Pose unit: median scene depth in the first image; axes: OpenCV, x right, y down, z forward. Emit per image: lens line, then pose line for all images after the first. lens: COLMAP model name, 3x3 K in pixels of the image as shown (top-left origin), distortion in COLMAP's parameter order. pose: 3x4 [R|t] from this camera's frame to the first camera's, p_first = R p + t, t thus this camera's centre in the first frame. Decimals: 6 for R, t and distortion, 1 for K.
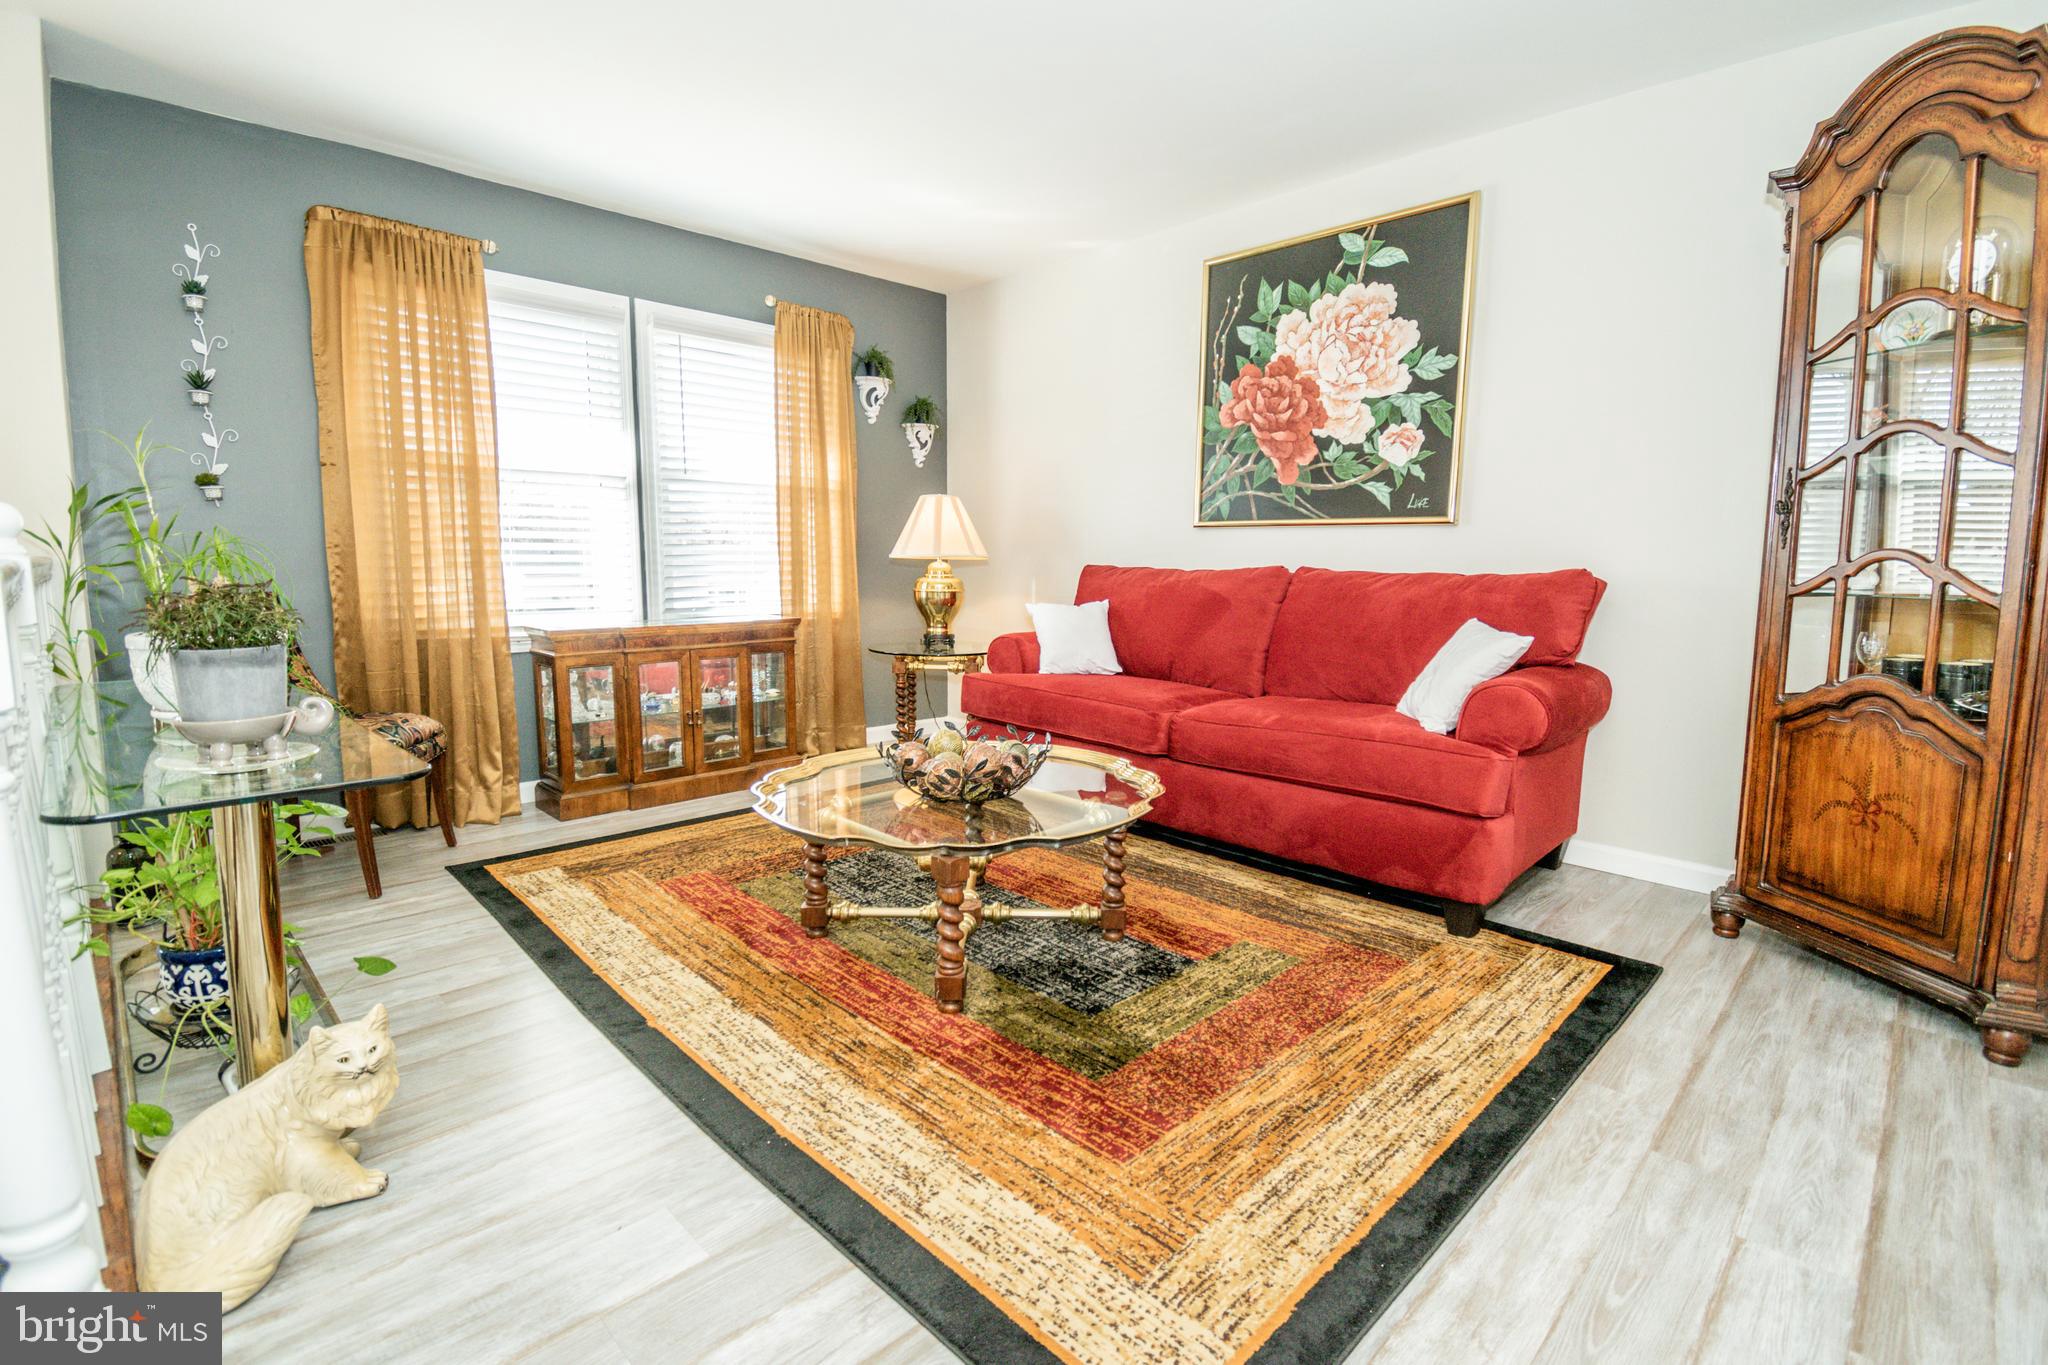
lens RADIAL K [[920.3, 0, 1027.7], [0, 920.3, 677.4], [0, 0, 1]] dist [0.003111, -0.018963]
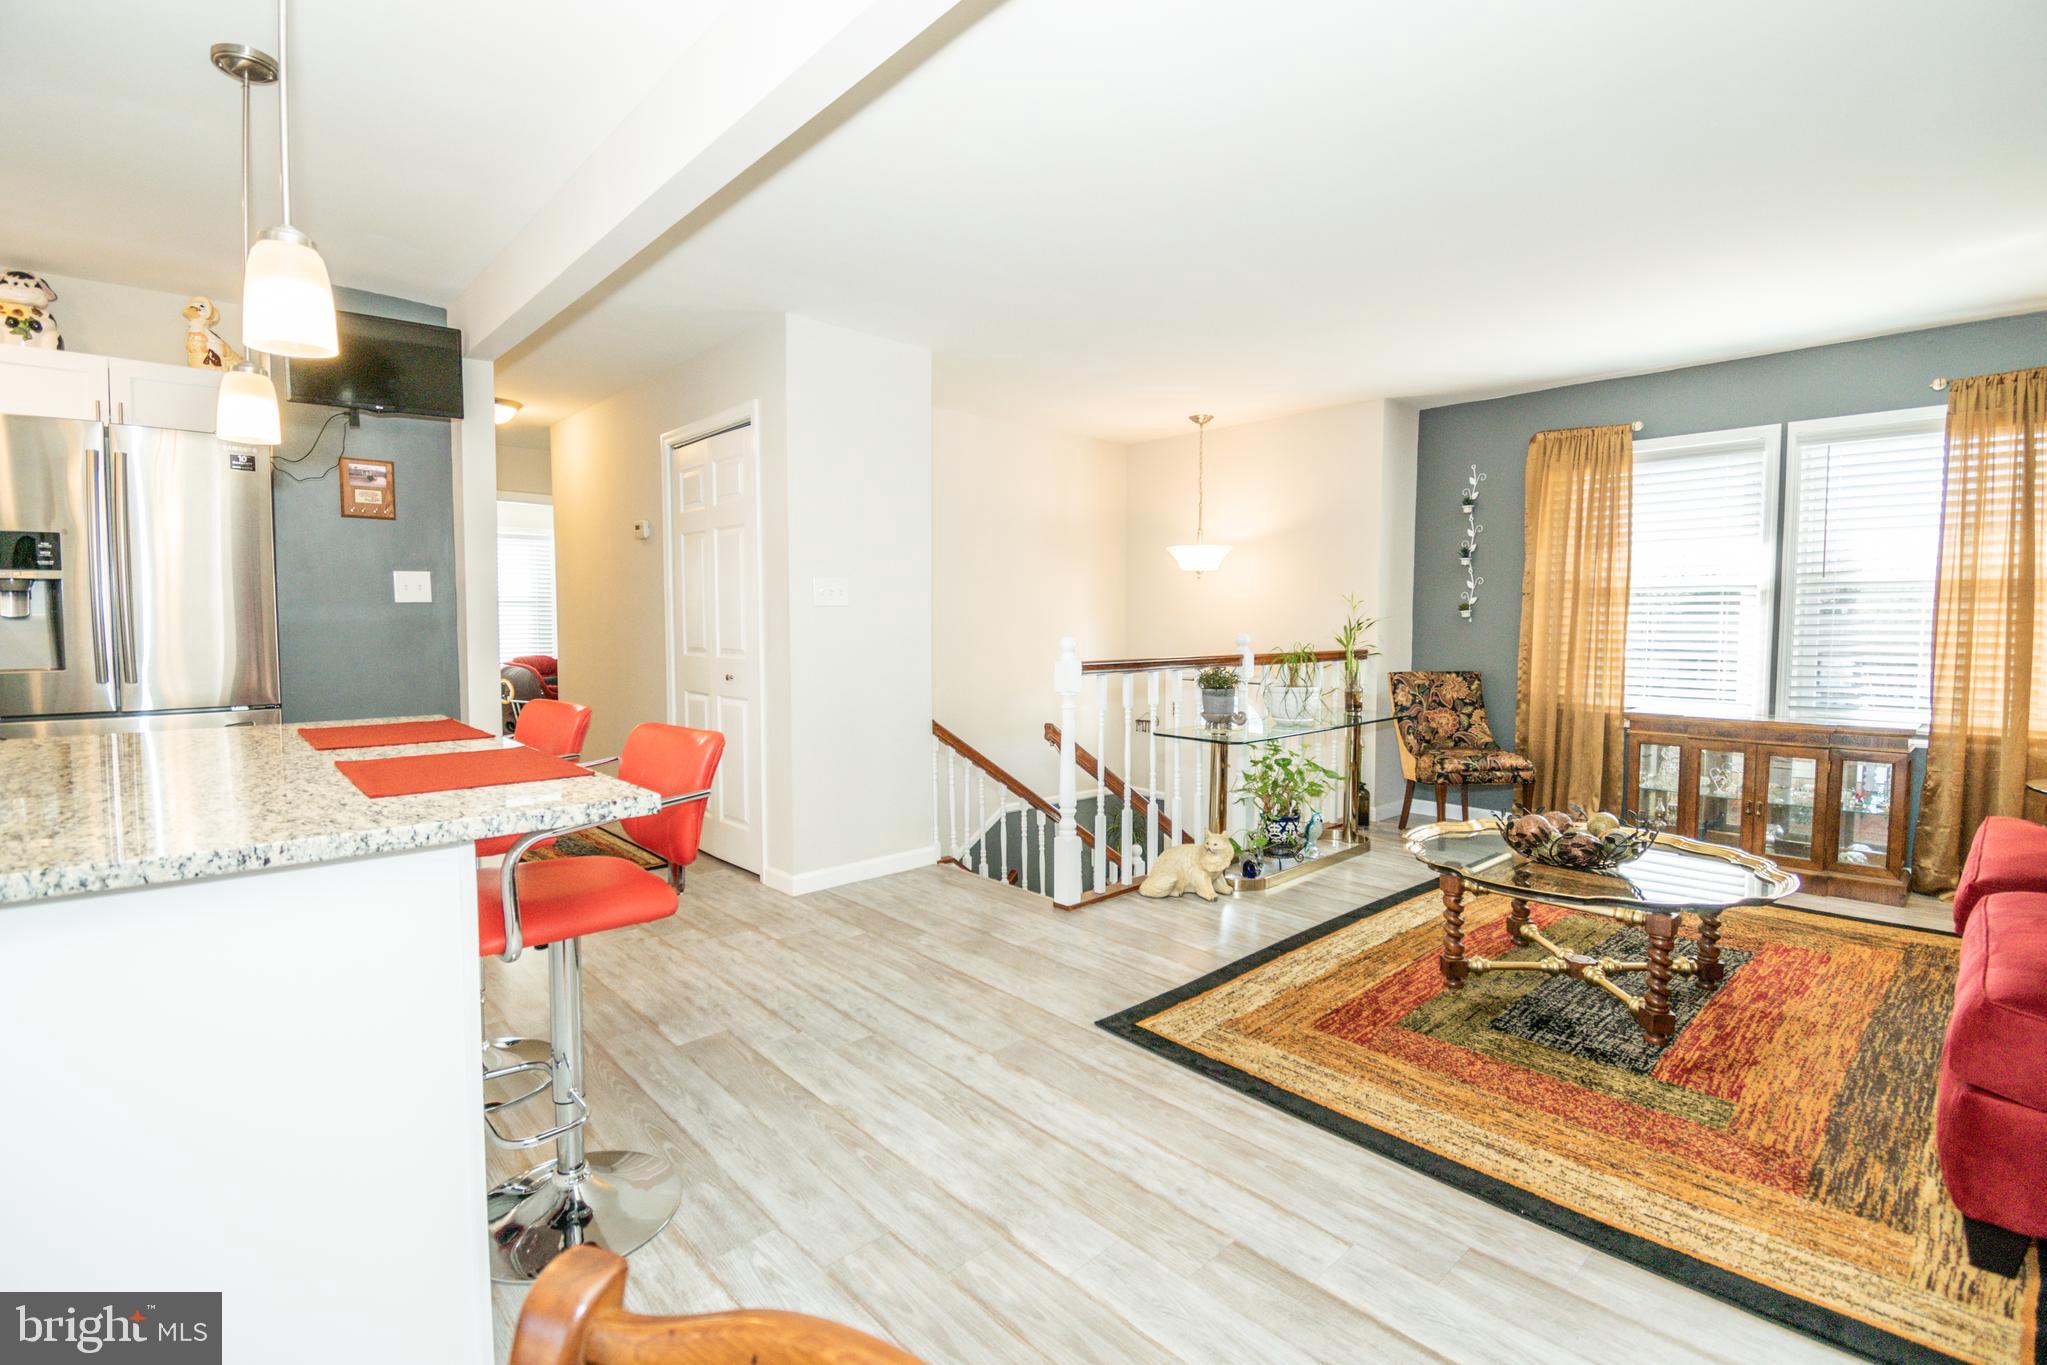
lens RADIAL K [[919.9, 0, 1027.2], [0, 919.9, 677.4], [0, 0, 1]] dist [0.003111, -0.018963]
pose [[-0.037448, 0.052529, -0.997917, 0.793914], [-0.129662, 0.989920, 0.056974, -0.063339], [0.990851, 0.131526, -0.030259, 0.196490]]
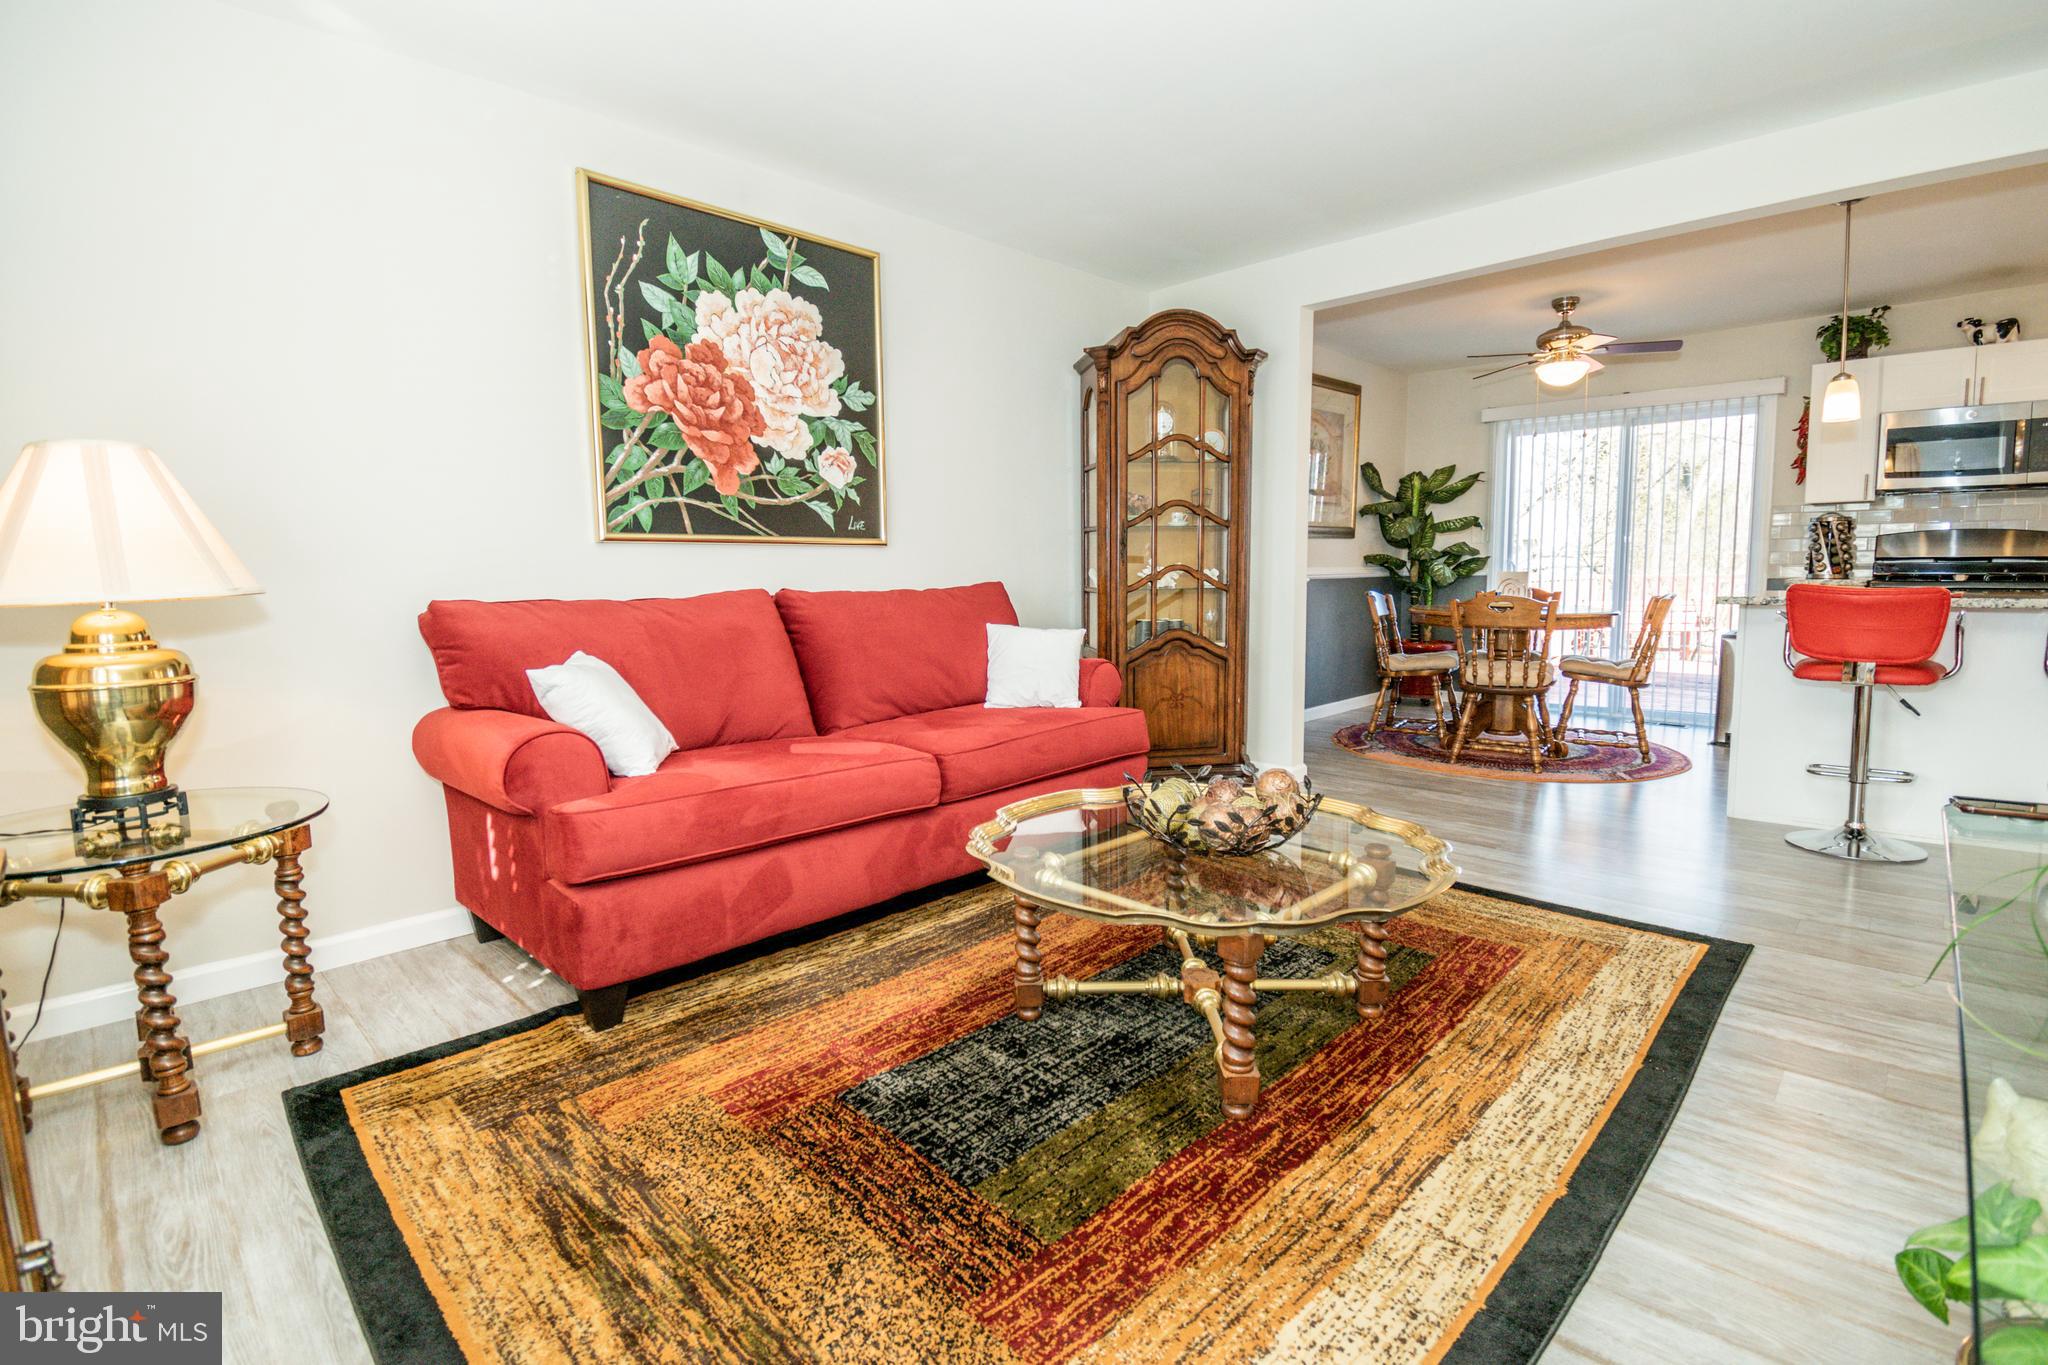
lens RADIAL K [[947.2, 0, 1034.3], [0, 947.2, 665.2], [0, 0, 1]] dist [0.025138, -0.021173]
pose [[-0.015746, -0.108229, 0.994001, -0.651921], [0.144095, 0.983501, 0.109368, -0.115196], [-0.989439, 0.144953, 0.000109, 0.782660]]
